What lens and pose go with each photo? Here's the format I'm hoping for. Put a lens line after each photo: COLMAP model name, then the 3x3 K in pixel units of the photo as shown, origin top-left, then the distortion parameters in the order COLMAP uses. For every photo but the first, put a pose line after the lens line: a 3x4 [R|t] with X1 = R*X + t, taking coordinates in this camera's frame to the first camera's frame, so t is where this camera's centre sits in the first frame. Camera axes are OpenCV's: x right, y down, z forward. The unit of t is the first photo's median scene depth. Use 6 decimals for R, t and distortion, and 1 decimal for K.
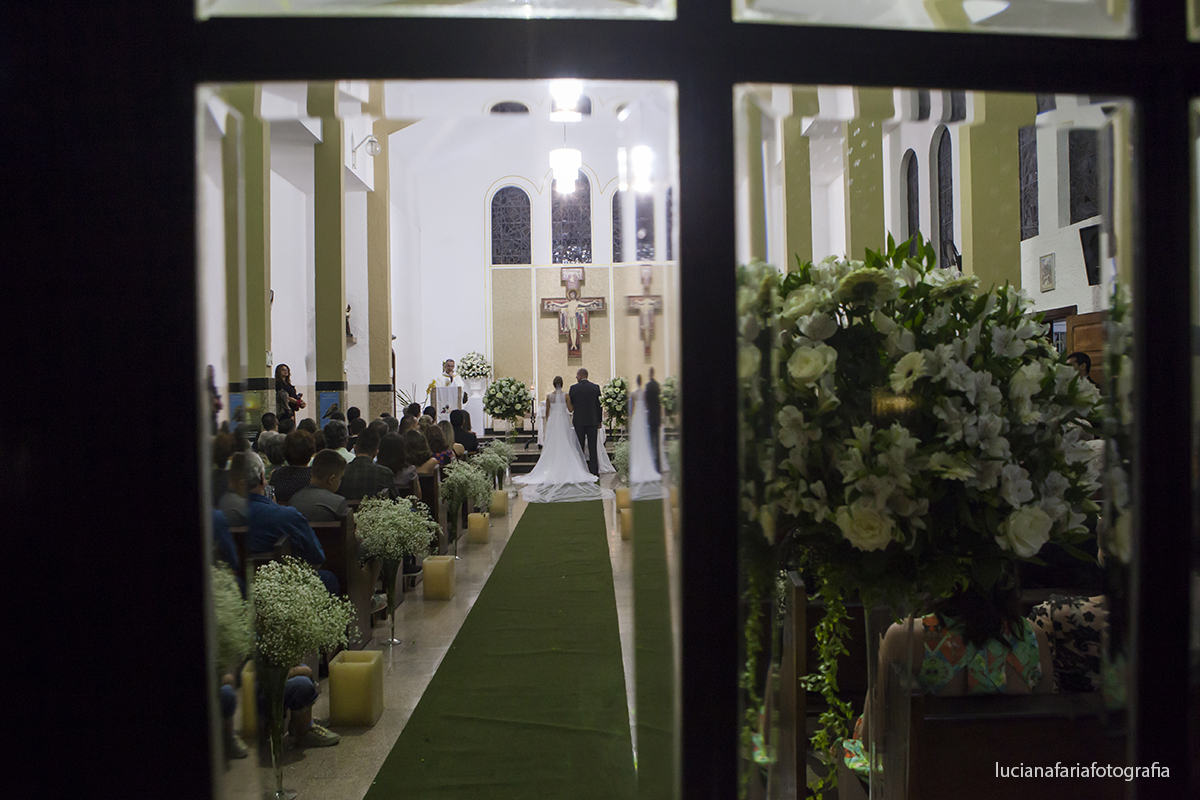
lens RADIAL K [[844.0, 0, 600.0], [0, 844.0, 400.0], [0, 0, 1]] dist [-0.003873, 0.000365]
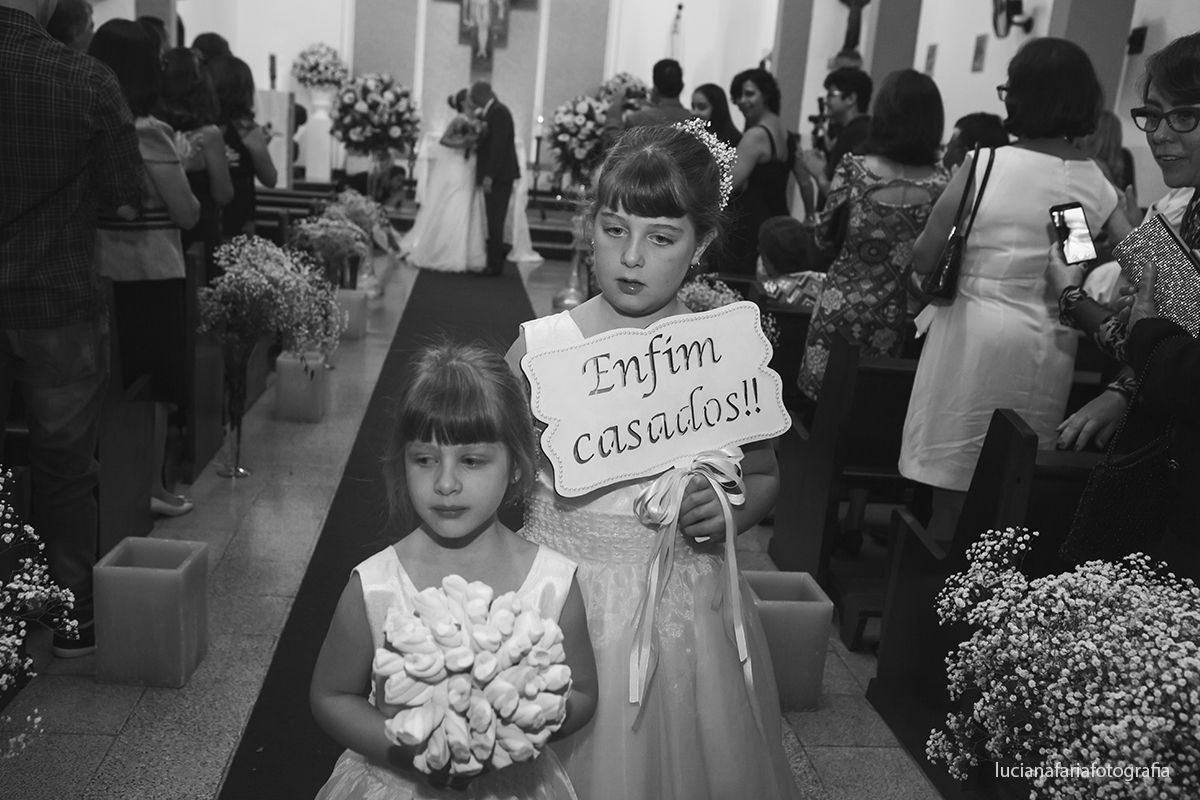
lens RADIAL K [[1176.1, 0, 600.0], [0, 1176.1, 400.0], [0, 0, 1]] dist [-0.009304, -0.000978]
pose [[0.991618, 0.081974, 0.099867, -0.025998], [-0.100901, 0.974112, 0.202298, 0.008905], [-0.080698, -0.210679, 0.974219, 0.204090]]
